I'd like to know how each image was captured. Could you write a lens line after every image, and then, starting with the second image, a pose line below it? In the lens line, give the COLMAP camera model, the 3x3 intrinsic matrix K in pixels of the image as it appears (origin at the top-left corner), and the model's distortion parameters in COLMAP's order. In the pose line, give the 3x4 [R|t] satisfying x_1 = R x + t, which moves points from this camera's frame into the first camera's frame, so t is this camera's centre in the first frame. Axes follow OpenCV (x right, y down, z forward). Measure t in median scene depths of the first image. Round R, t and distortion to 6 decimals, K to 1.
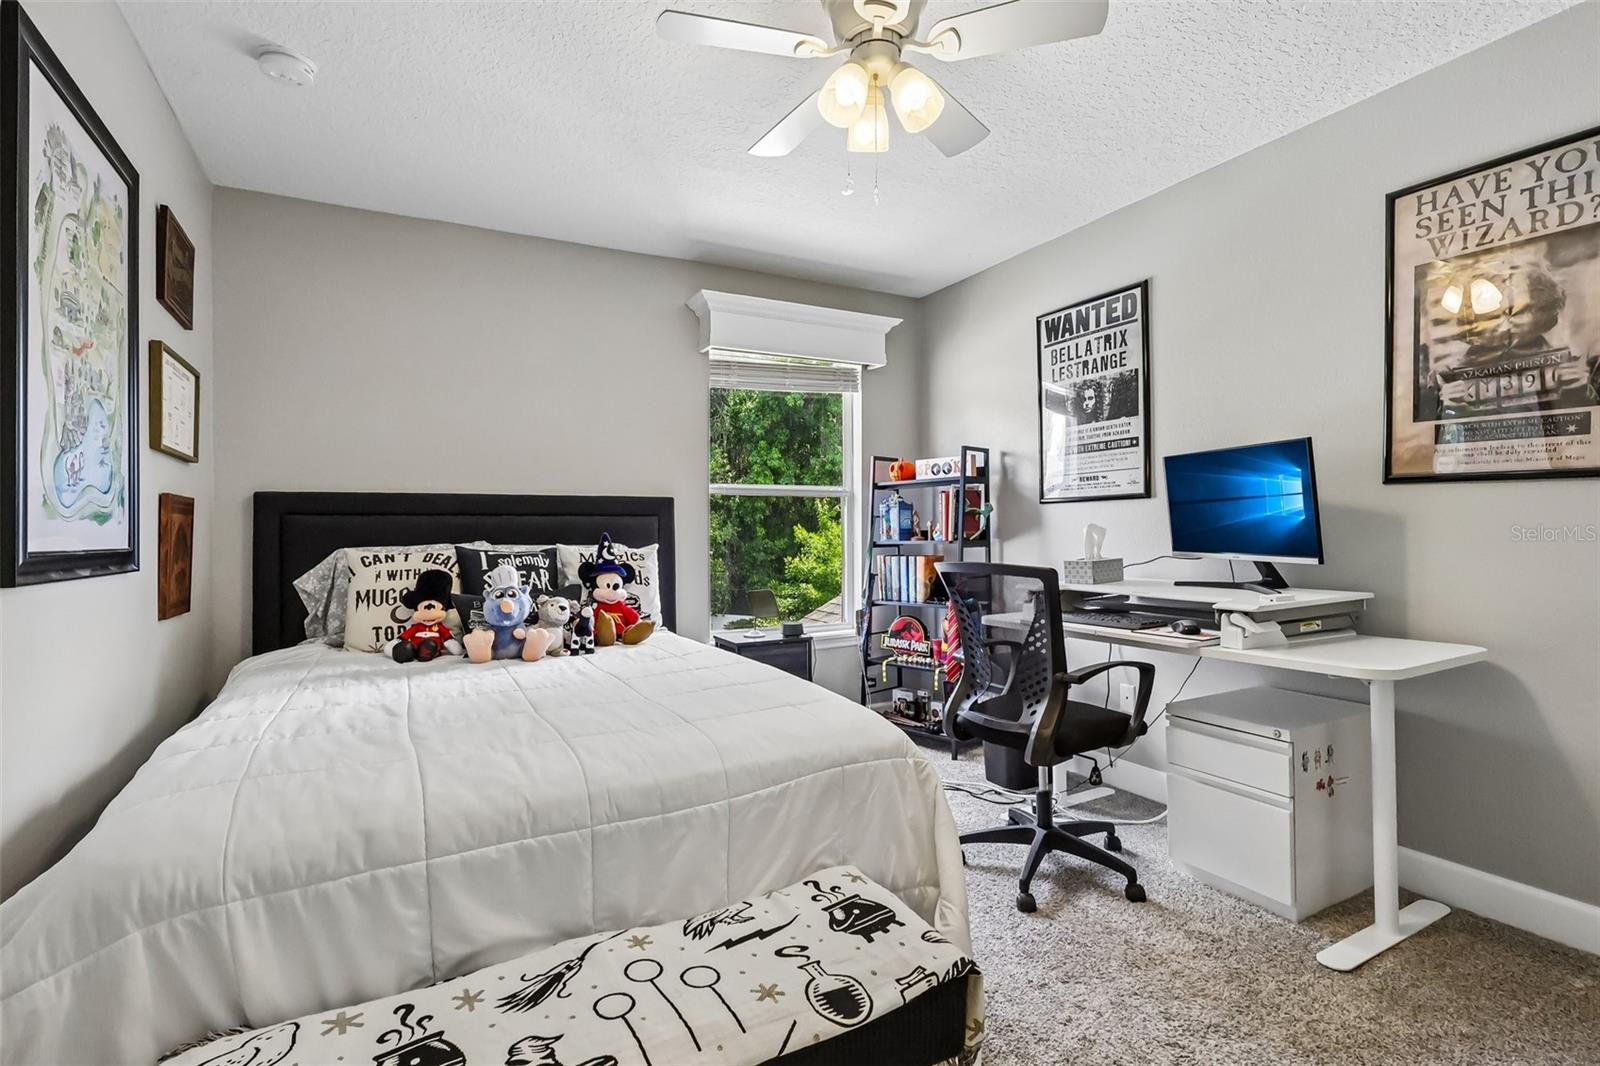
lens RADIAL K [[757.4, 0, 795.8], [0, 757.4, 526.1], [0, 0, 1]] dist [0.000504, 0.000538]
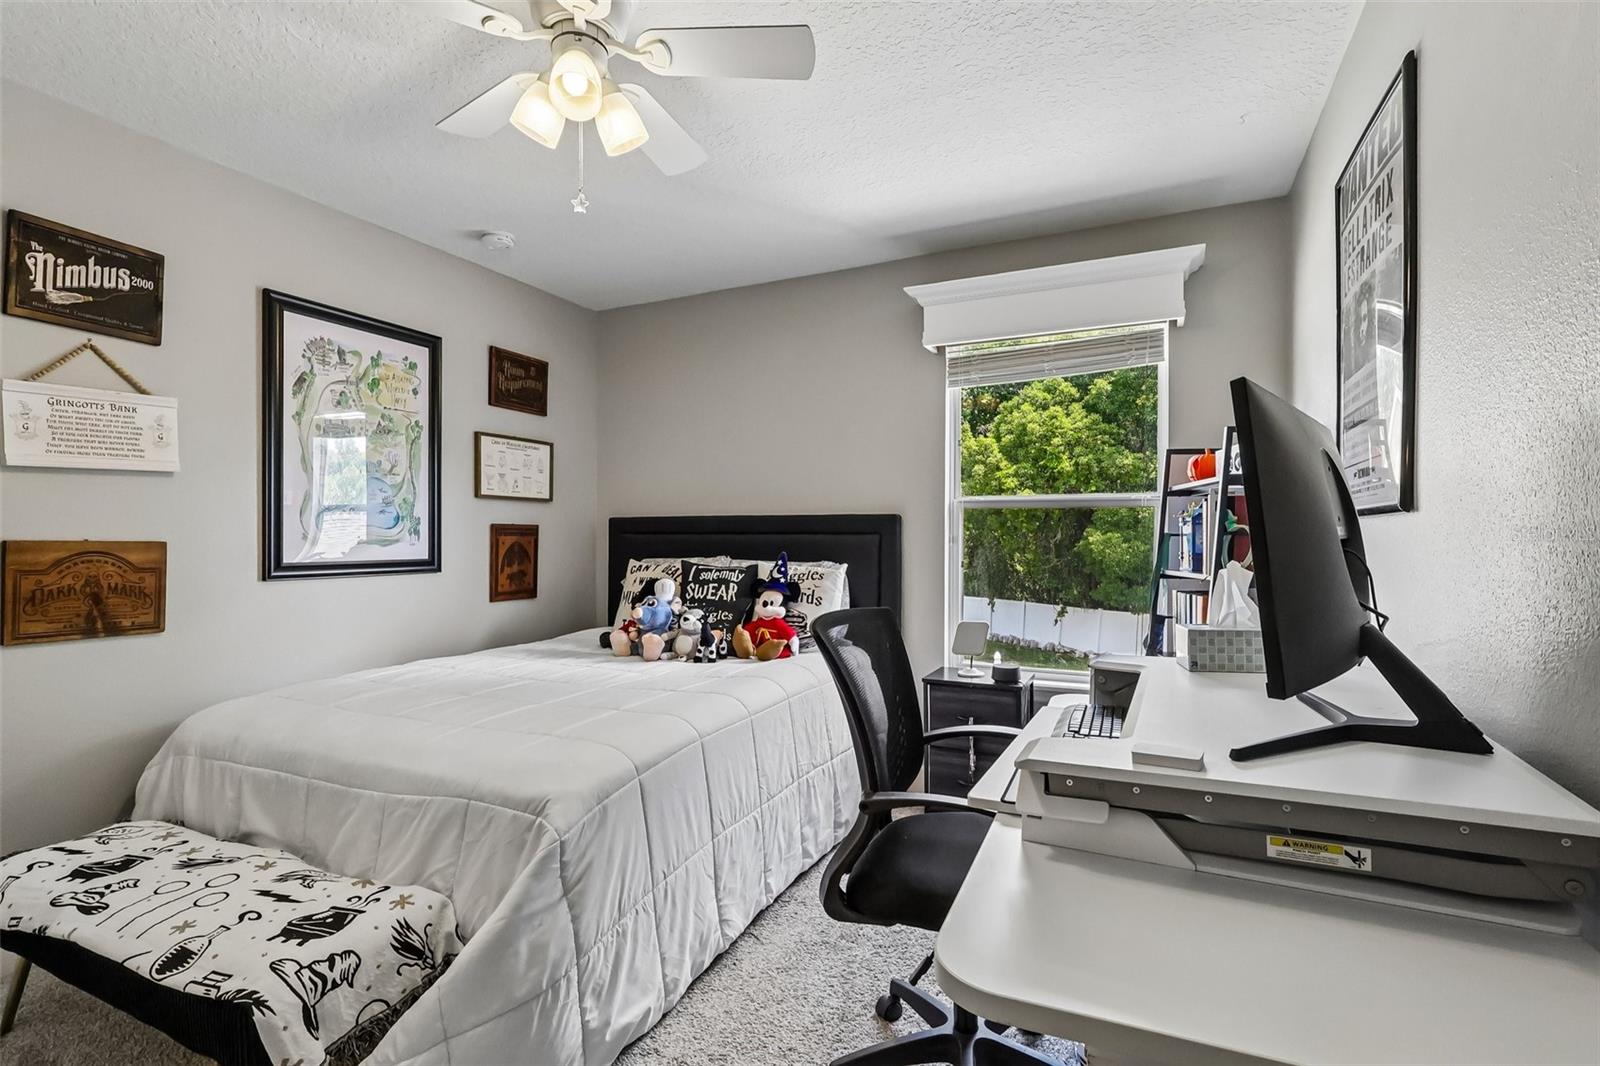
lens RADIAL K [[755.2, 0, 809.8], [0, 755.2, 535.2], [0, 0, 1]] dist [0.000475, 0.000785]
pose [[0.597825, 0.010509, -0.801558, 0.787233], [0.000186, 0.999912, 0.013248, -0.036449], [0.801626, -0.008070, 0.597771, 0.522202]]
